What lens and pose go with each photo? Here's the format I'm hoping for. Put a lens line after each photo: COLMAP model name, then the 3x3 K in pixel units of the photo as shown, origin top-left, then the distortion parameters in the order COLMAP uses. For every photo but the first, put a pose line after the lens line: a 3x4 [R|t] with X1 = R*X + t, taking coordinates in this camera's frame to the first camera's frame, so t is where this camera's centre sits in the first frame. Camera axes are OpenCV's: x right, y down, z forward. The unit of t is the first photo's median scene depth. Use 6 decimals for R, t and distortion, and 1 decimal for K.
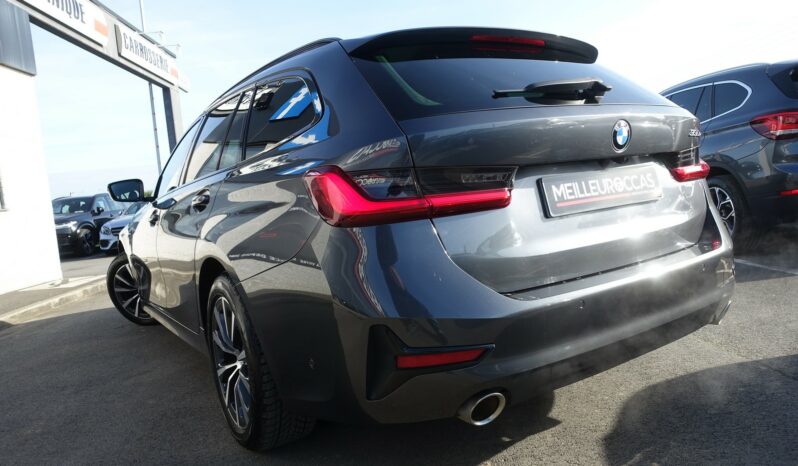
lens RADIAL K [[548.5, 0, 399.0], [0, 548.5, 233.0], [0, 0, 1]] dist [-0.011899, -0.000440]
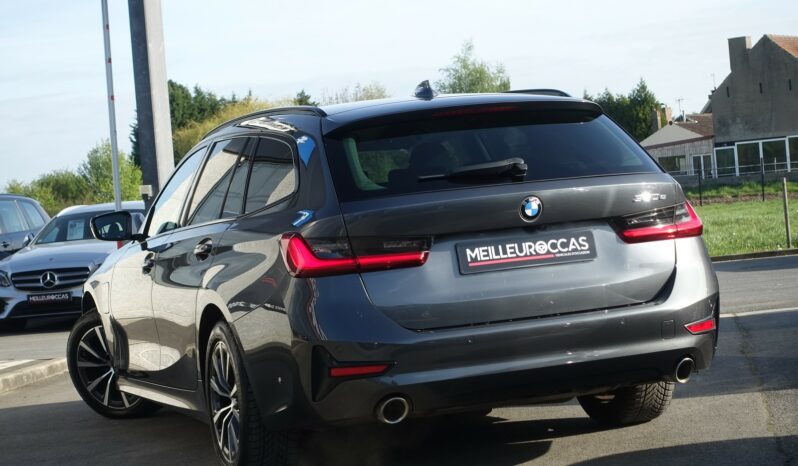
lens RADIAL K [[1682.6, 0, 399.0], [0, 1682.6, 233.0], [0, 0, 1]] dist [-0.063035, -0.253209]
pose [[0.974589, 0.017022, -0.223352, 0.861607], [-0.026311, 0.998905, -0.038681, 0.026840], [0.222449, 0.043574, 0.973970, -2.452784]]
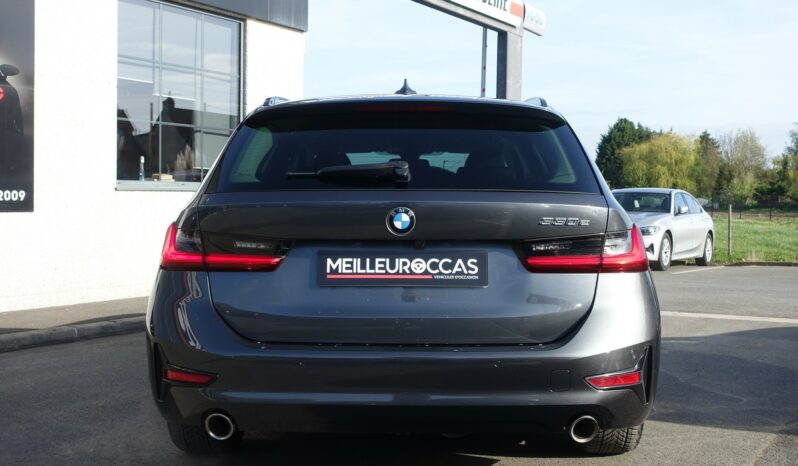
lens RADIAL K [[966.4, 0, 399.0], [0, 966.4, 233.0], [0, 0, 1]] dist [-0.058756, -0.022881]
pose [[0.823351, 0.124080, -0.553803, 1.294264], [-0.135023, 0.990616, 0.021208, -0.173488], [0.551237, 0.057314, 0.832378, -0.503260]]
